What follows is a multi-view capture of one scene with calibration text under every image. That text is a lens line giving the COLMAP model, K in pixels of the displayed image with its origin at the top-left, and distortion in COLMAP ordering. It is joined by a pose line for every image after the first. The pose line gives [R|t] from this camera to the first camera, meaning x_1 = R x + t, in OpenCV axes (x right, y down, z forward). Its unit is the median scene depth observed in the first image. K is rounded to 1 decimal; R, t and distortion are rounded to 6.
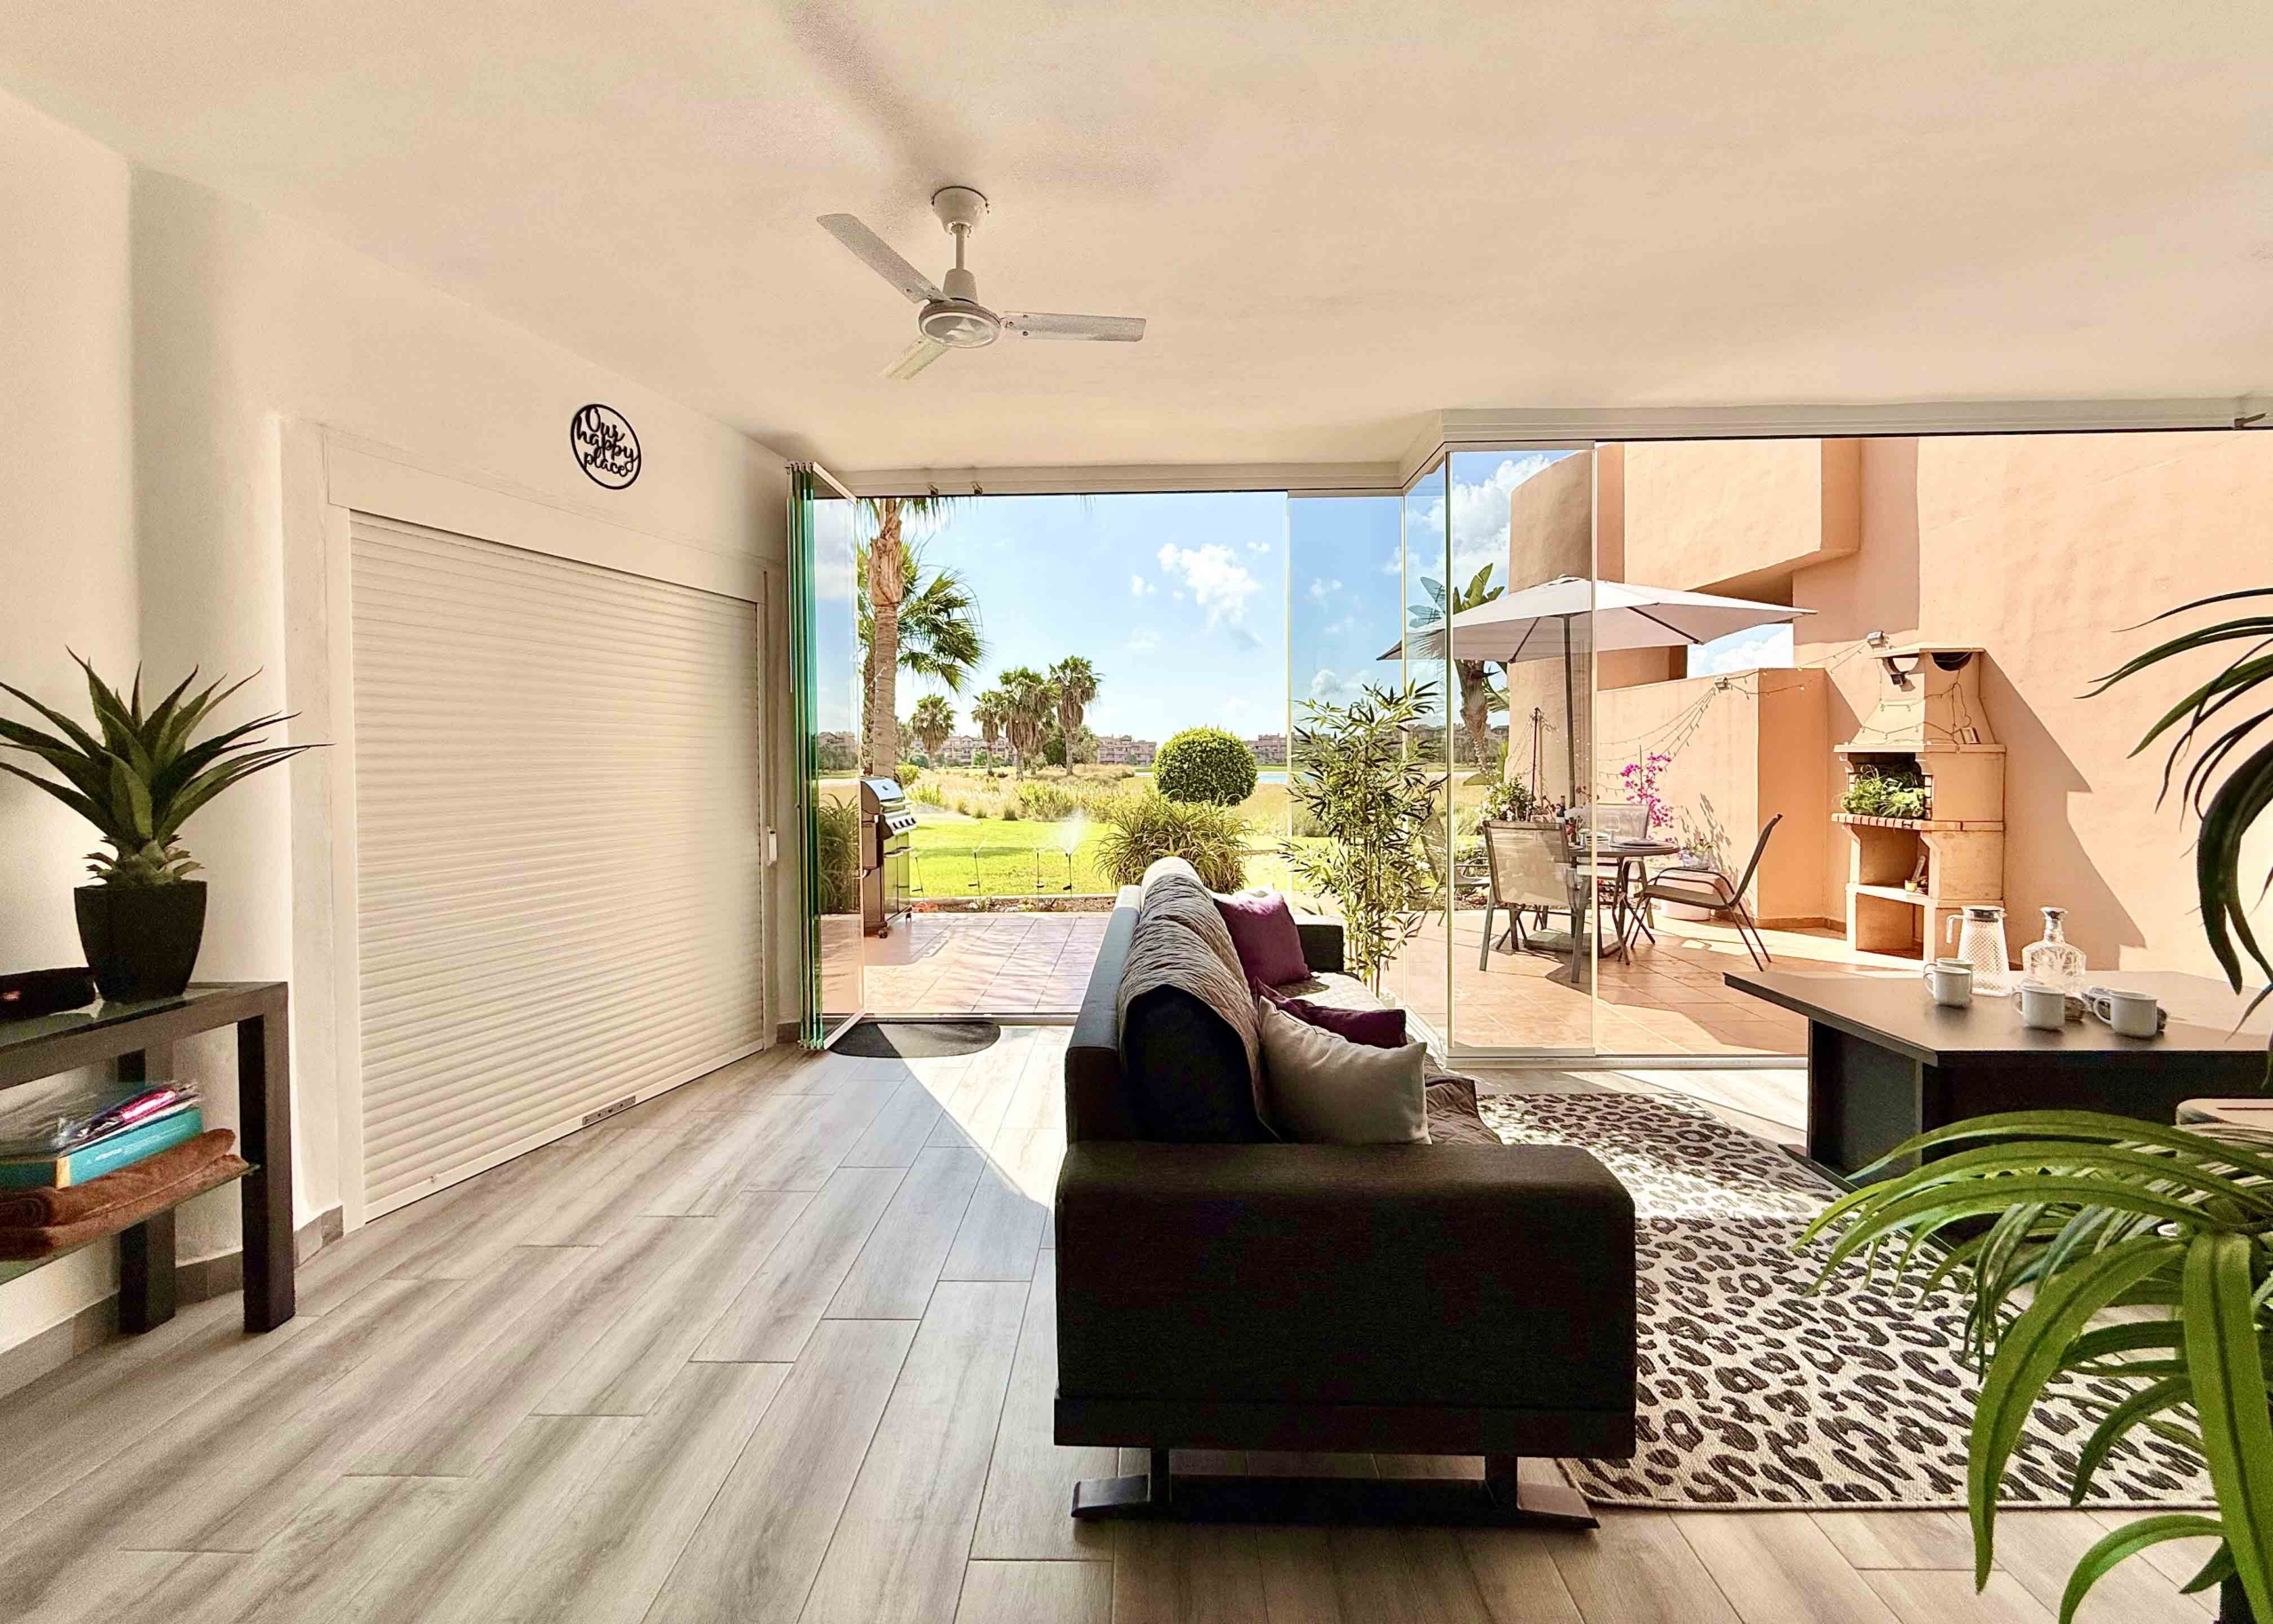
lens RADIAL K [[905.4, 0, 1131.1], [0, 905.4, 769.4], [0, 0, 1]] dist [0.000820, -0.000056]
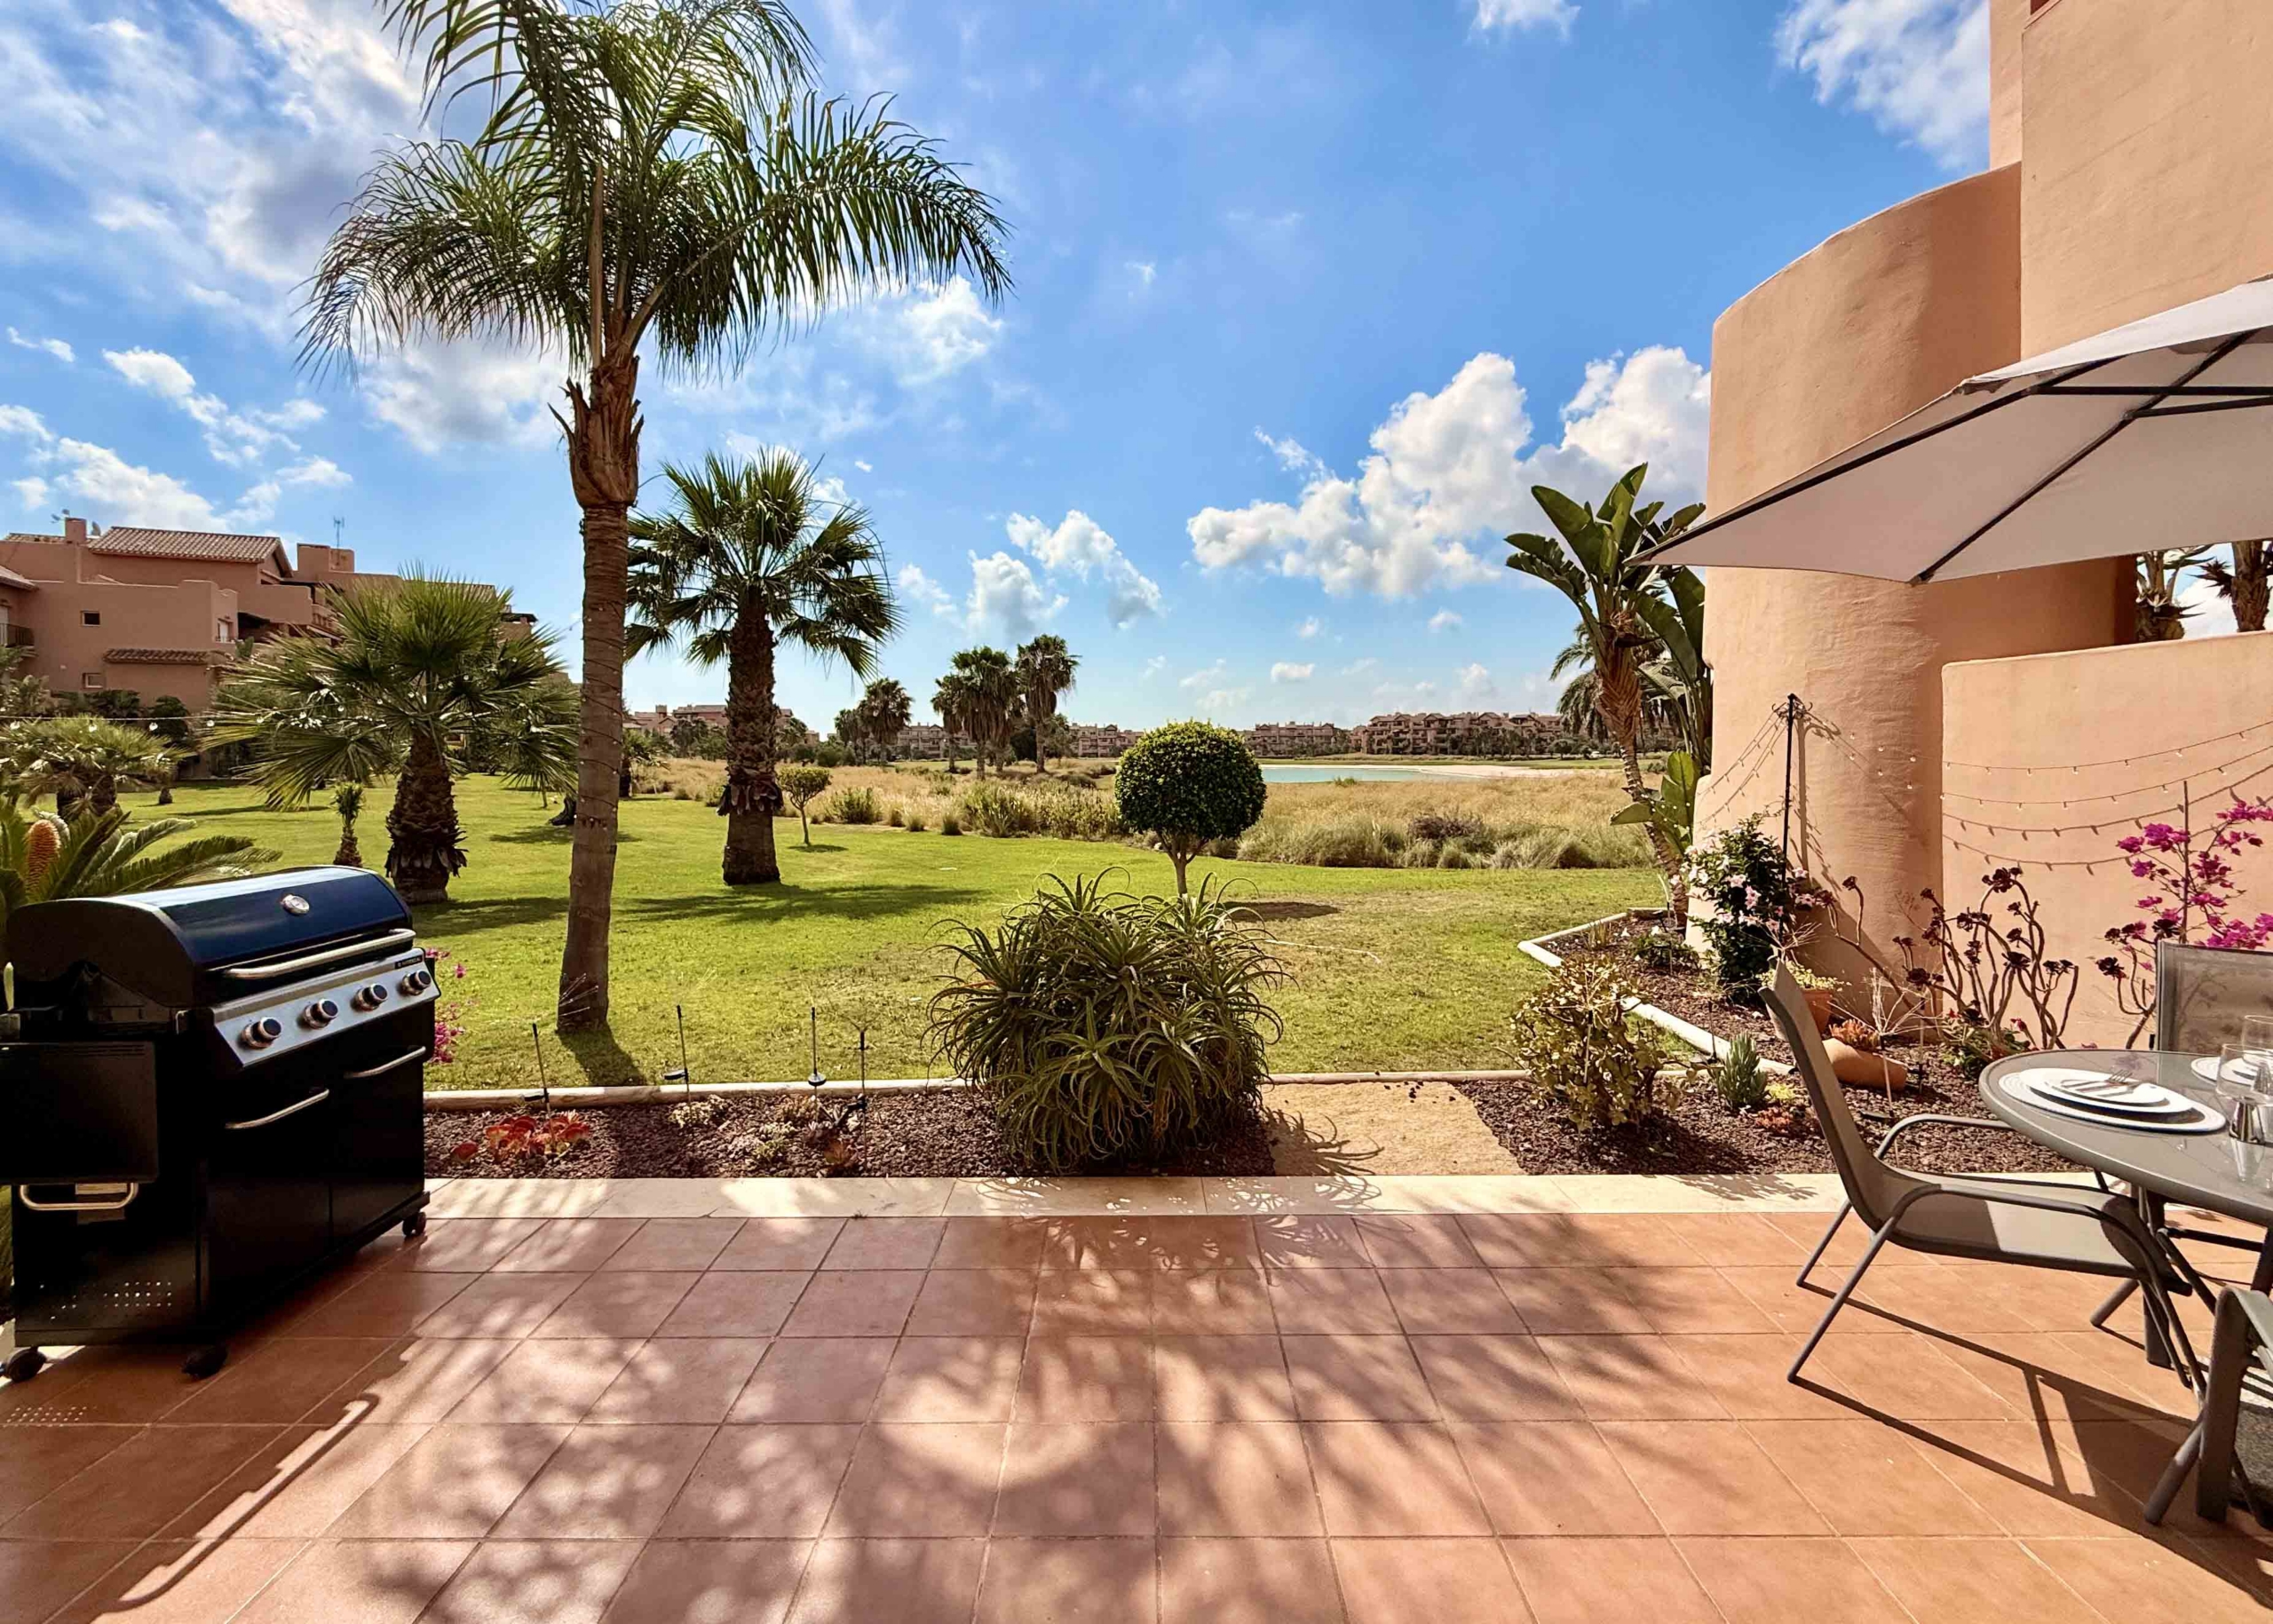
lens RADIAL K [[980.6, 0, 1132.9], [0, 980.6, 754.7], [0, 0, 1]] dist [-0.000558, -0.000110]
pose [[0.999872, -0.000100, 0.016022, 0.092052], [0.000207, 0.999977, -0.006712, -0.059856], [-0.016021, 0.006715, 0.999849, 0.897299]]
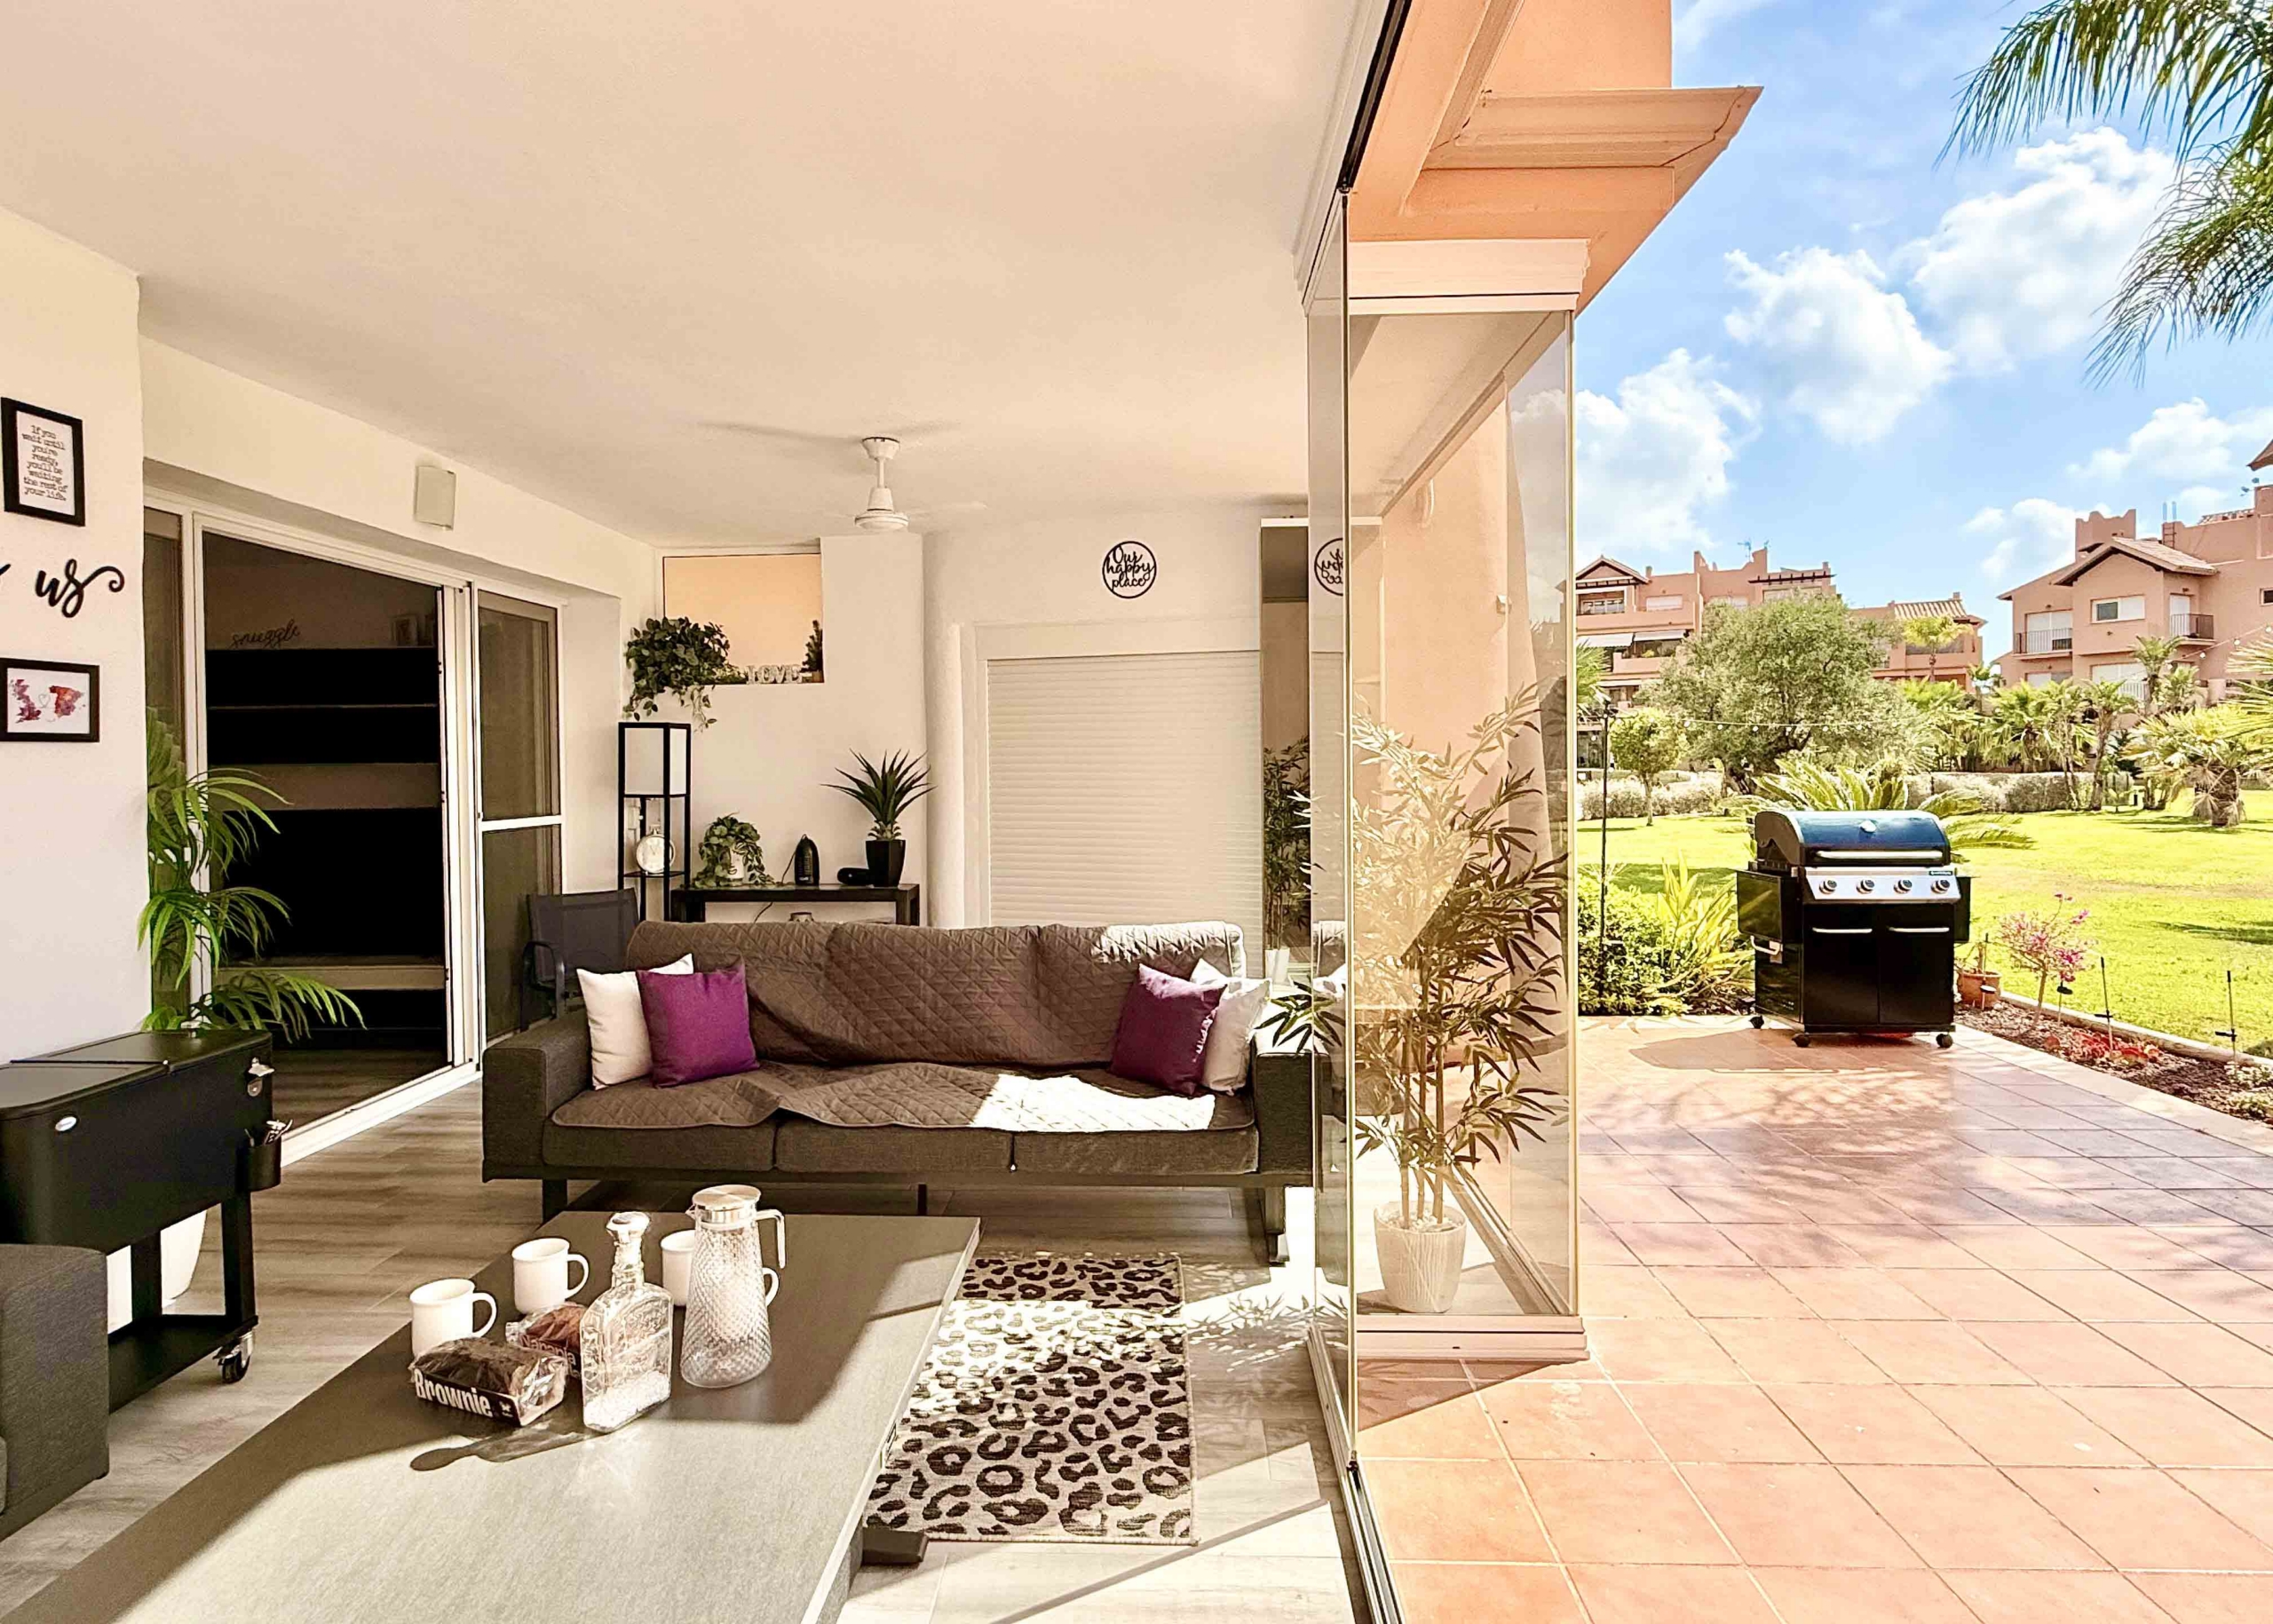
lens RADIAL K [[1212.0, 0, 1126.9], [0, 1212.0, 775.4], [0, 0, 1]] dist [-0.003322, -0.000069]
pose [[-0.012335, 0.019656, -0.999731, 0.919839], [-0.004684, 0.999795, 0.019715, -0.050011], [0.999913, 0.004926, -0.012240, 0.711236]]
